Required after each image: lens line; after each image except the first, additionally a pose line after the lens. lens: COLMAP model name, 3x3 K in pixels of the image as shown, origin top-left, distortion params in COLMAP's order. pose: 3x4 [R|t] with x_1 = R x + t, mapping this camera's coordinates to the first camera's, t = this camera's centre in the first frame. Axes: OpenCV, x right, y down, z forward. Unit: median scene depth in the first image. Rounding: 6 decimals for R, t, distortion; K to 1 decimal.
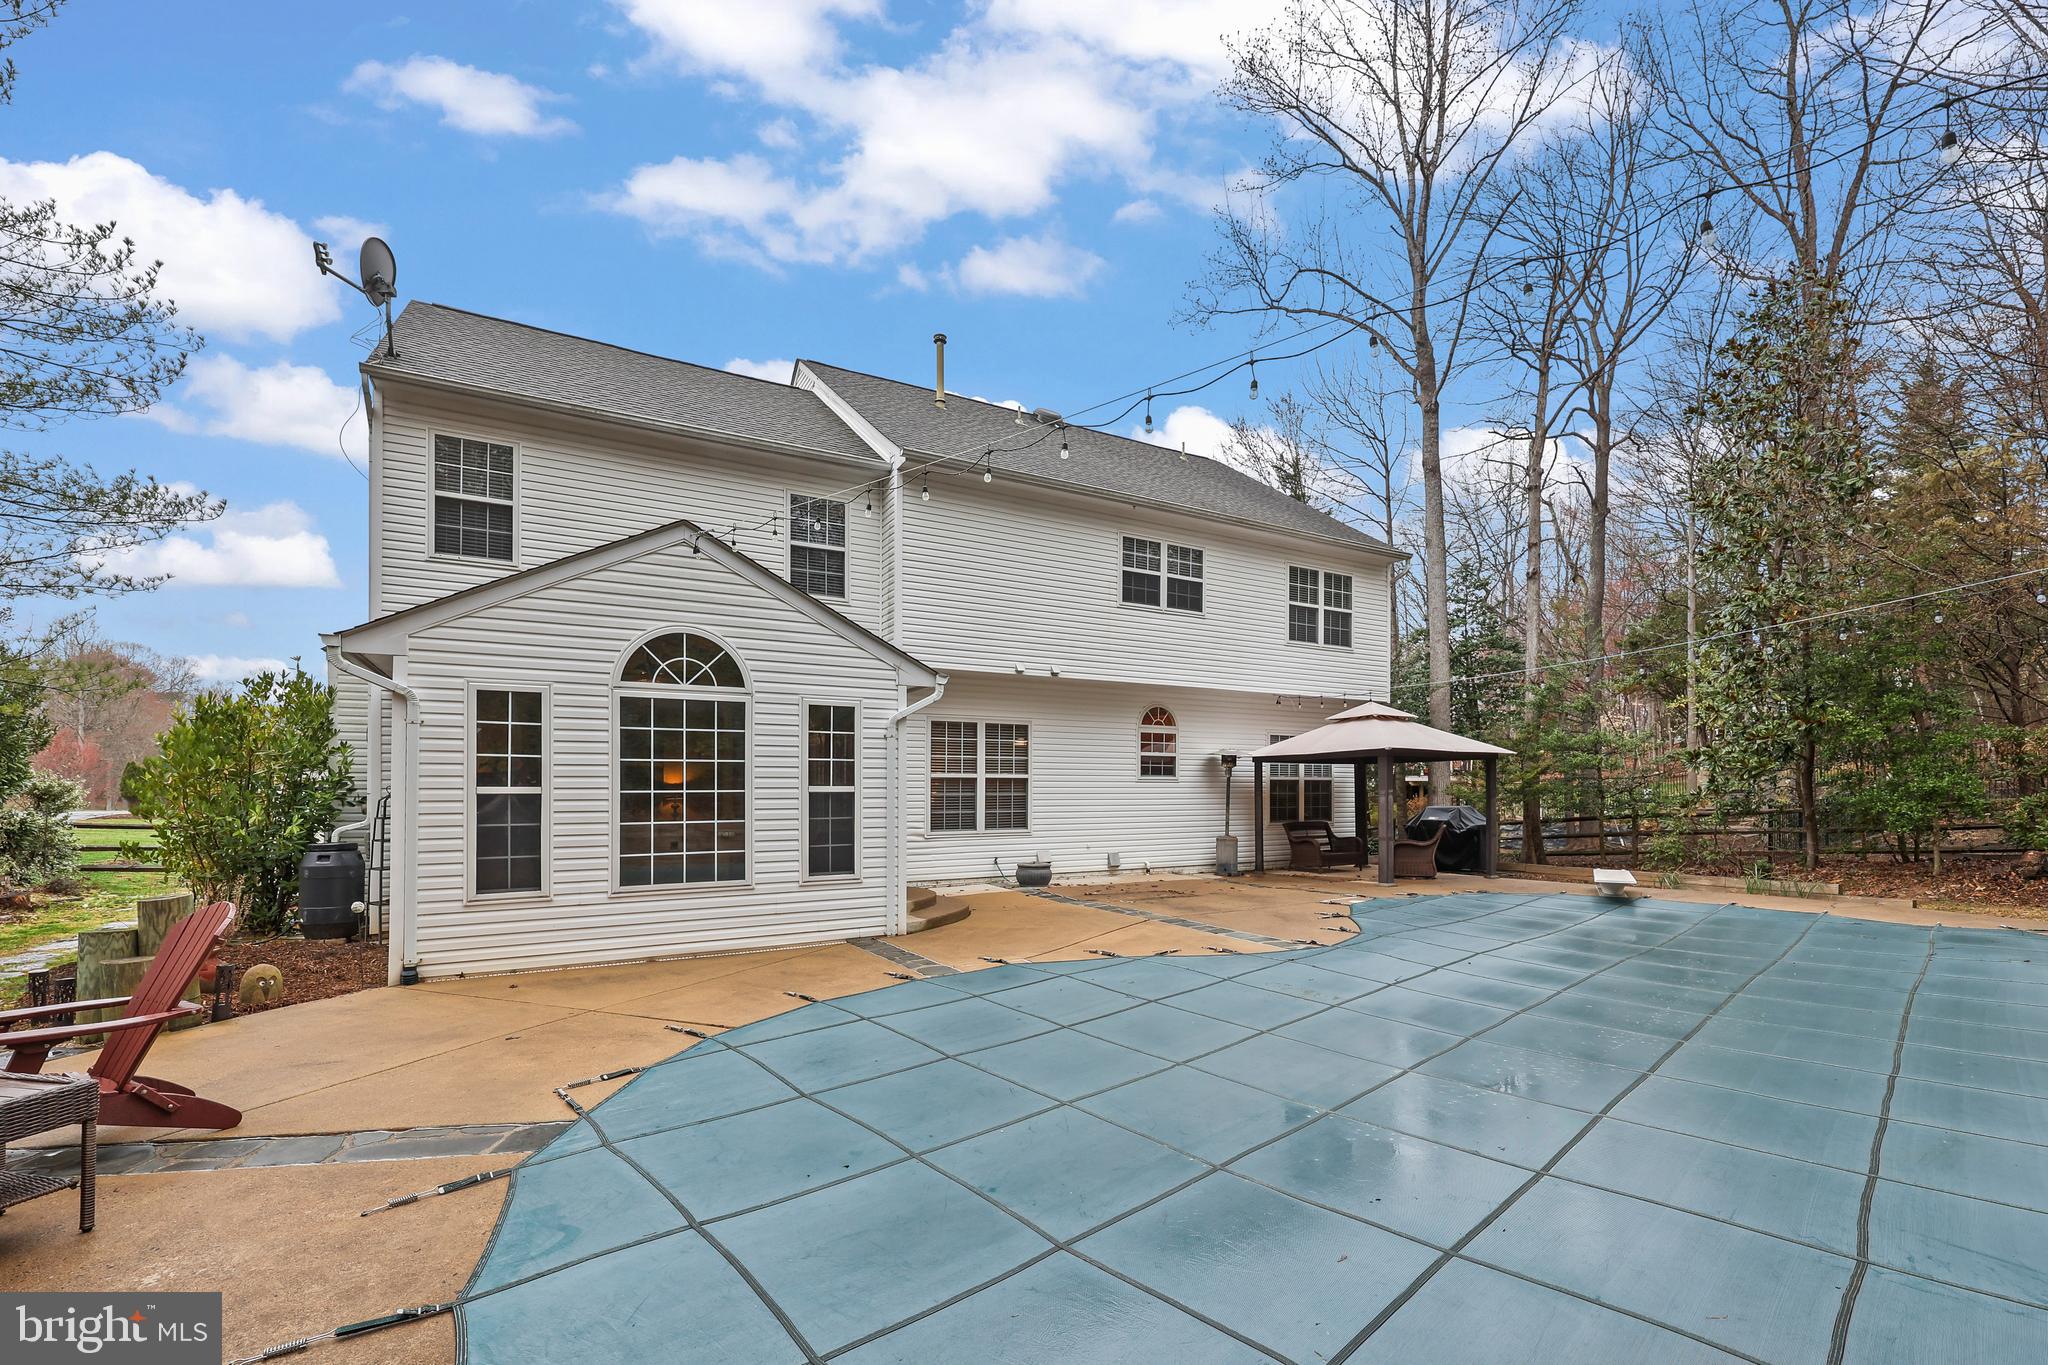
lens RADIAL K [[840.9, 0, 925.0], [0, 840.9, 772.3], [0, 0, 1]] dist [-0.004212, -0.000852]
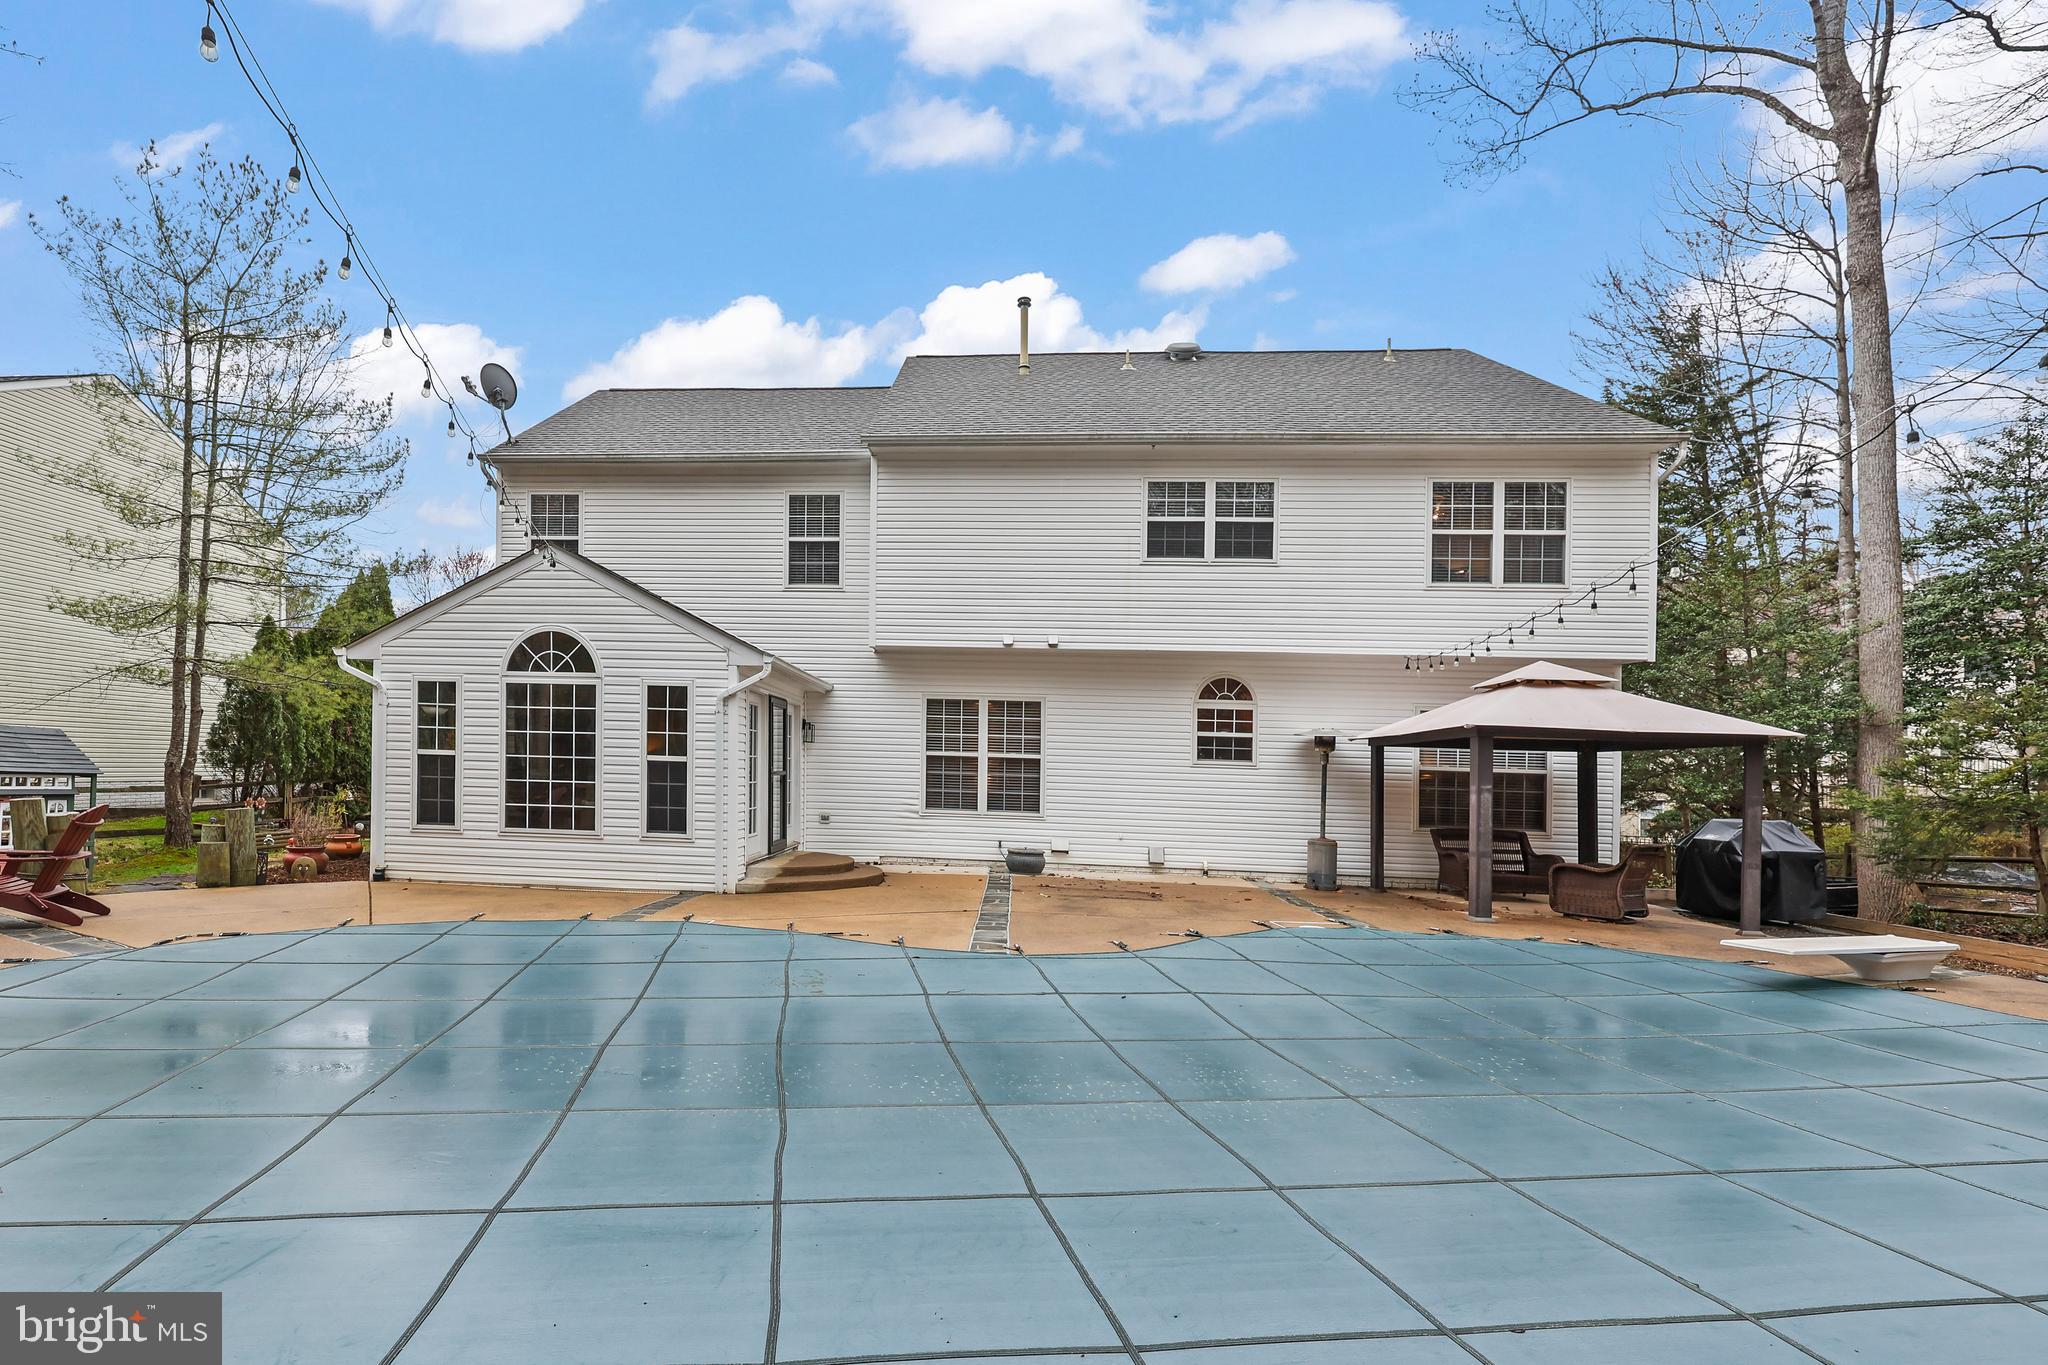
lens RADIAL K [[840.9, 0, 931.8], [0, 840.9, 768.0], [0, 0, 1]] dist [-0.004212, -0.000852]
pose [[0.838326, 0.026482, -0.544526, 0.536497], [-0.020635, 0.999645, 0.016848, 0.004015], [0.544779, -0.002887, 0.838575, 0.153902]]
